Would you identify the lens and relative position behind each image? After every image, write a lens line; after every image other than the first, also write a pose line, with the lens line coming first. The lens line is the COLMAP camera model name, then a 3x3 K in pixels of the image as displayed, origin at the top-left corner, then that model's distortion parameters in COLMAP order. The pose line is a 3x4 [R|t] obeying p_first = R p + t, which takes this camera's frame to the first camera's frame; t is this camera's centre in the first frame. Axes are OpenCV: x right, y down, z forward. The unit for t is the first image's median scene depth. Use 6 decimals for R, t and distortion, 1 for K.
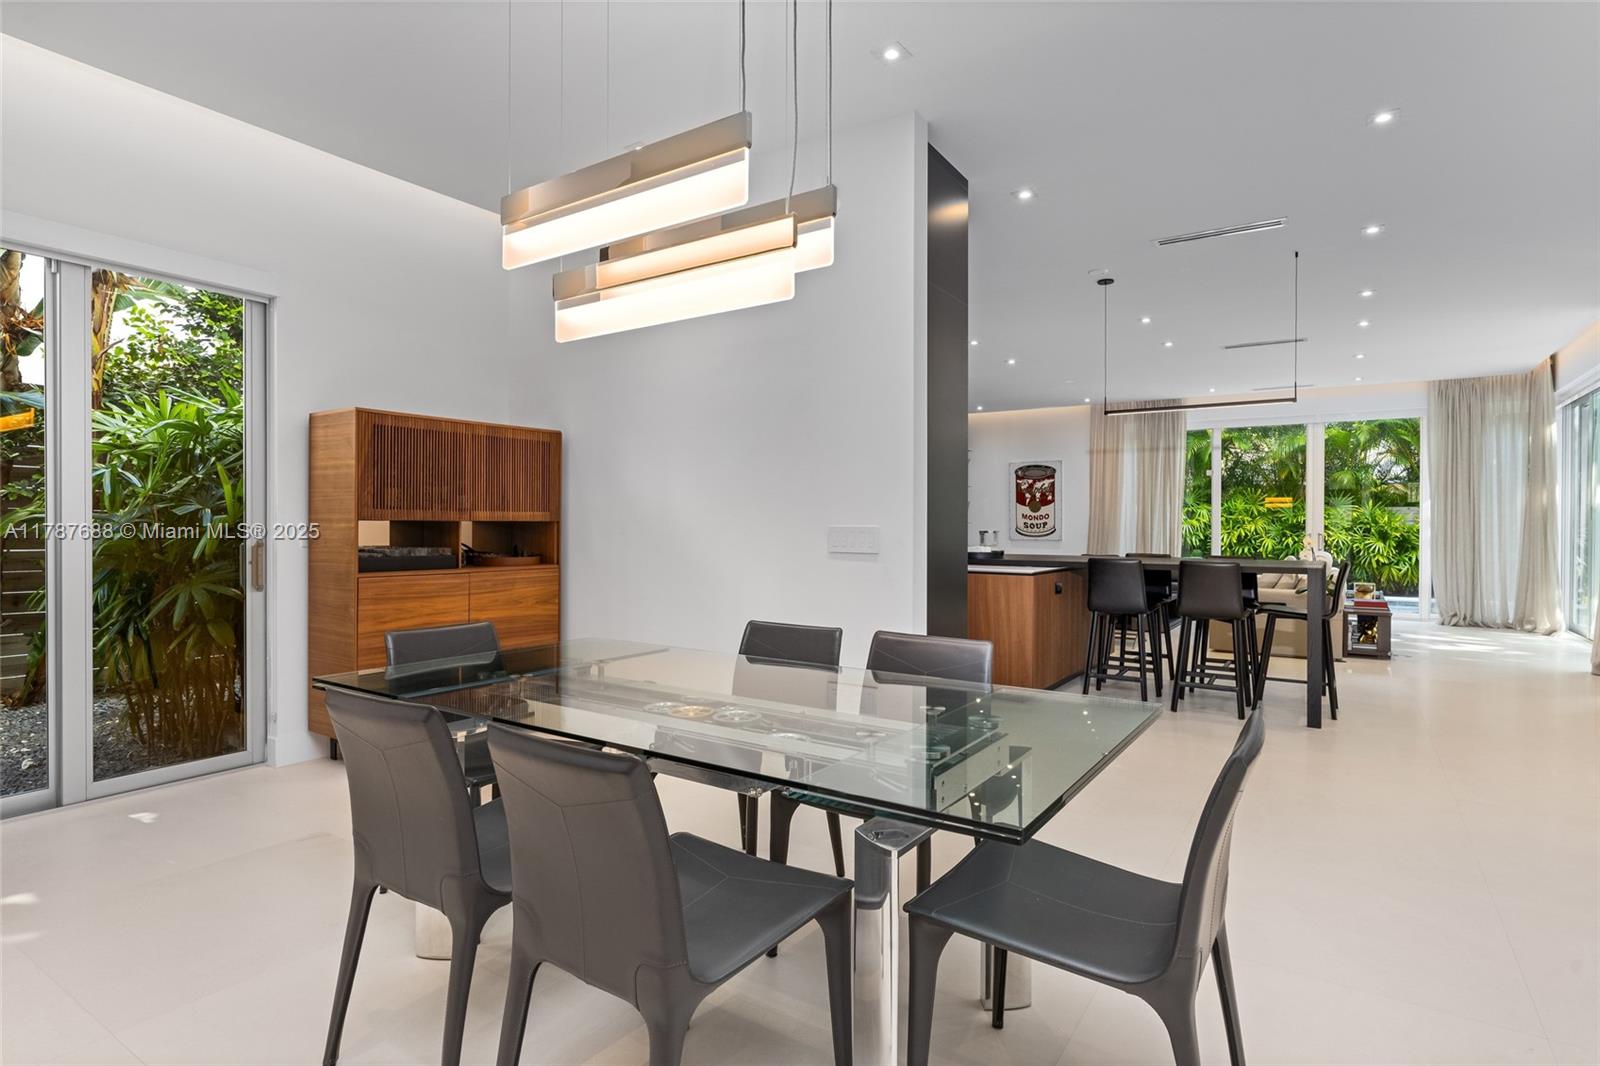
lens RADIAL K [[842.4, 0, 791.8], [0, 842.4, 531.2], [0, 0, 1]] dist [-0.002170, -0.000399]
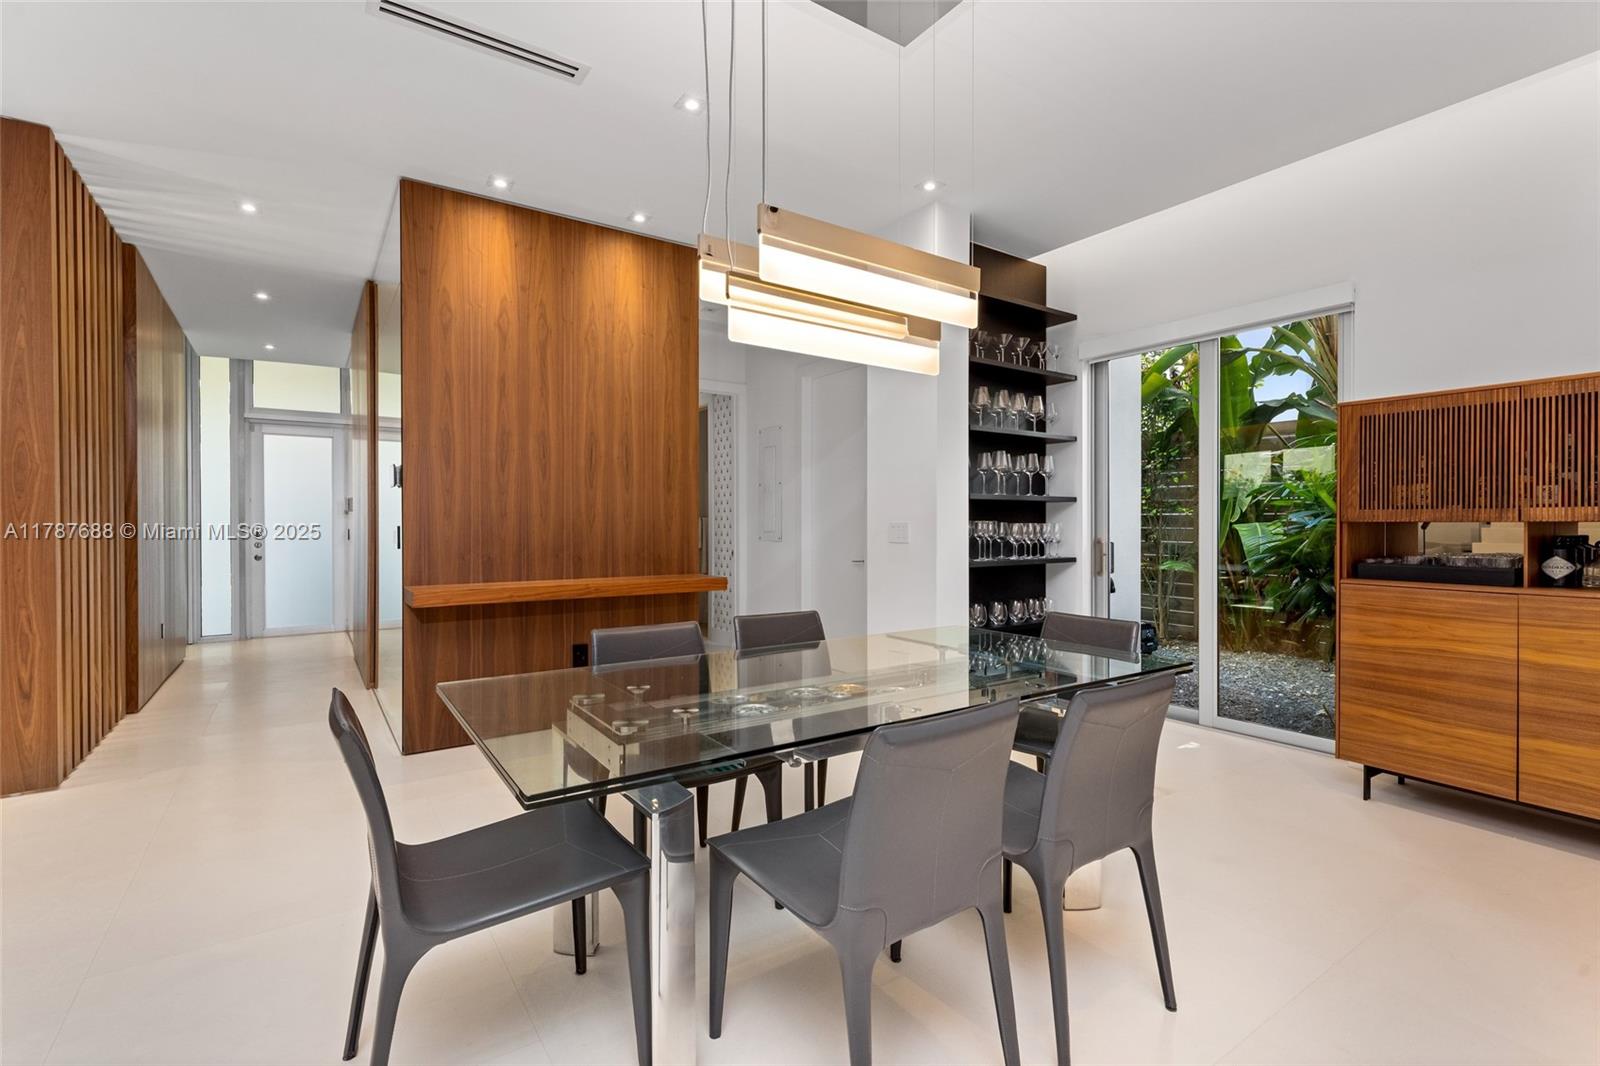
lens RADIAL K [[735.6, 0, 793.9], [0, 735.6, 527.8], [0, 0, 1]] dist [0.003732, 0.000134]
pose [[-0.363715, 0.007883, -0.931477, 0.455037], [-0.001679, 0.999957, 0.009118, -0.012711], [0.931509, 0.004881, -0.363686, 0.700190]]
